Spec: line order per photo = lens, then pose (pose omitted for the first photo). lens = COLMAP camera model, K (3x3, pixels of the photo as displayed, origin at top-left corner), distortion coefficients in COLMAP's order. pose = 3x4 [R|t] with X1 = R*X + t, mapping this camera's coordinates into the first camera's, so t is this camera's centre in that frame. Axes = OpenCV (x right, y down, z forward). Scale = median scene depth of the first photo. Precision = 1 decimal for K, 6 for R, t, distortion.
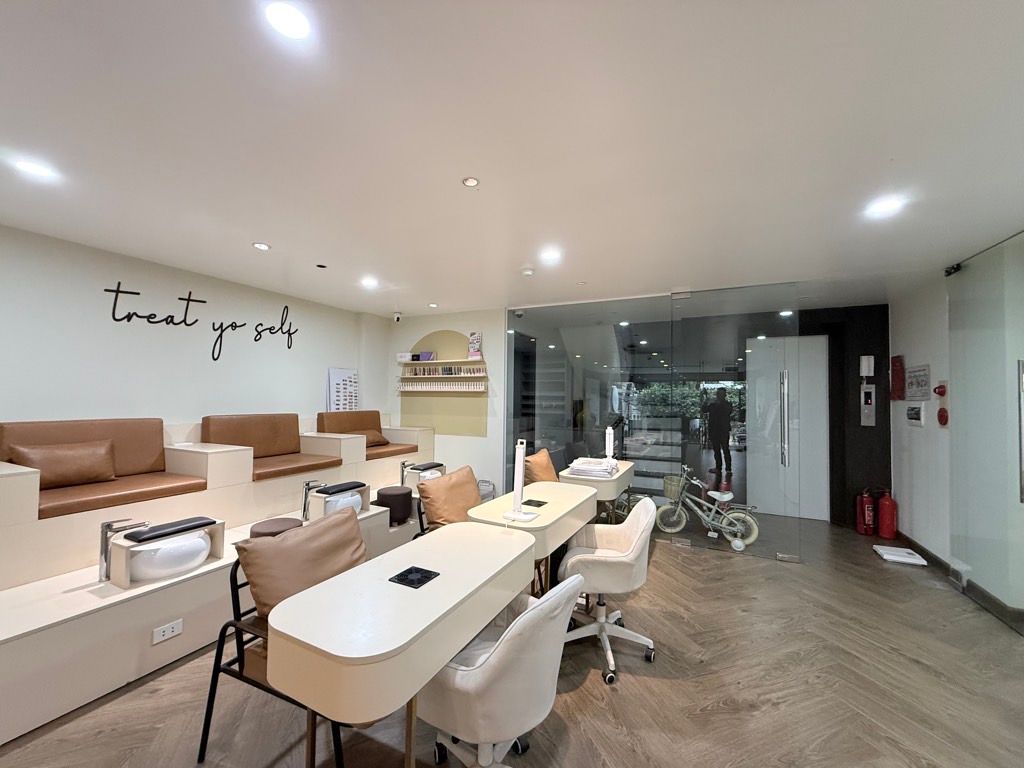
lens RADIAL K [[408.8, 0, 510.9], [0, 408.8, 388.1], [0, 0, 1]] dist [-0.000984, 0.000421]
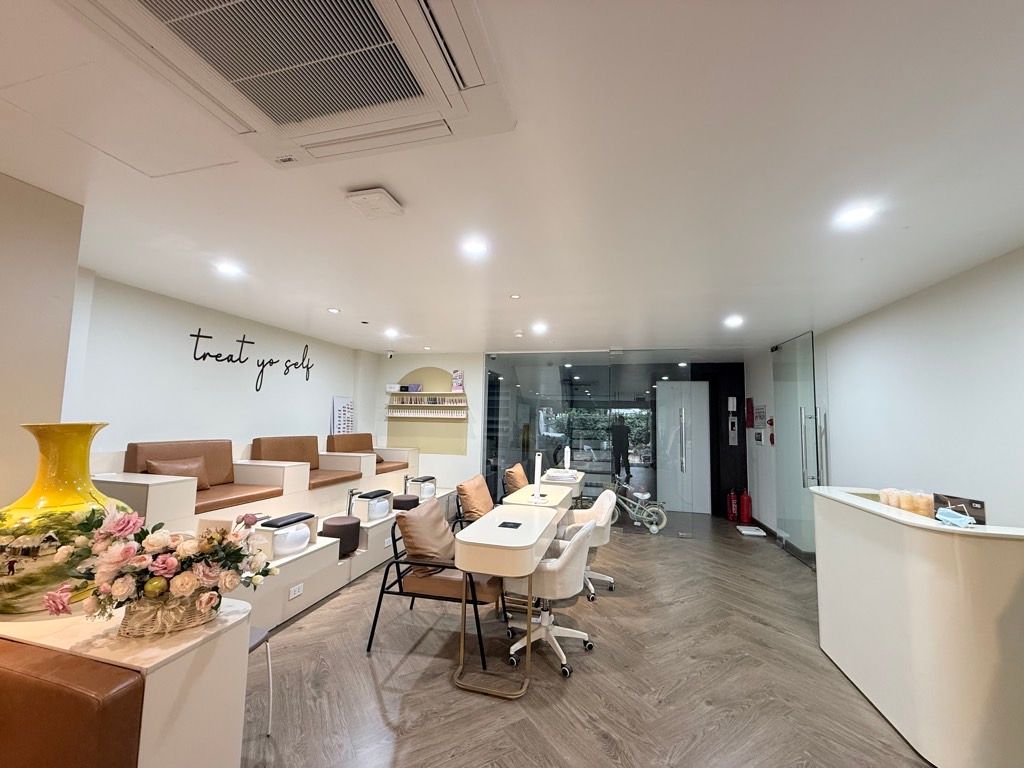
lens RADIAL K [[408.8, 0, 513.4], [0, 408.8, 388.2], [0, 0, 1]] dist [-0.000984, 0.000421]
pose [[0.978359, 0.026192, 0.205252, -0.243183], [-0.015065, 0.998340, -0.055589, -0.021847], [-0.206367, 0.051294, 0.977129, -0.334825]]
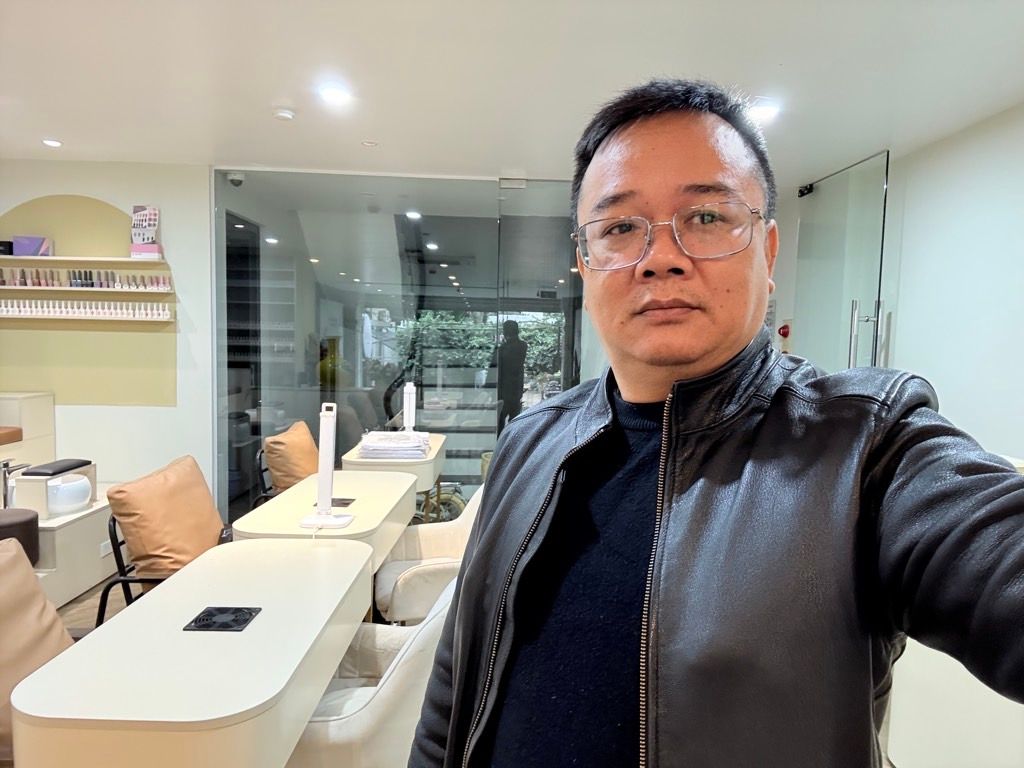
lens RADIAL K [[710.0, 0, 536.9], [0, 710.0, 393.3], [0, 0, 1]] dist [0.026744, -0.027662]
pose [[0.875722, -0.028905, 0.481950, -0.131551], [-0.022476, 0.994684, 0.100496, -0.003858], [-0.482293, -0.098839, 0.870416, -0.066091]]
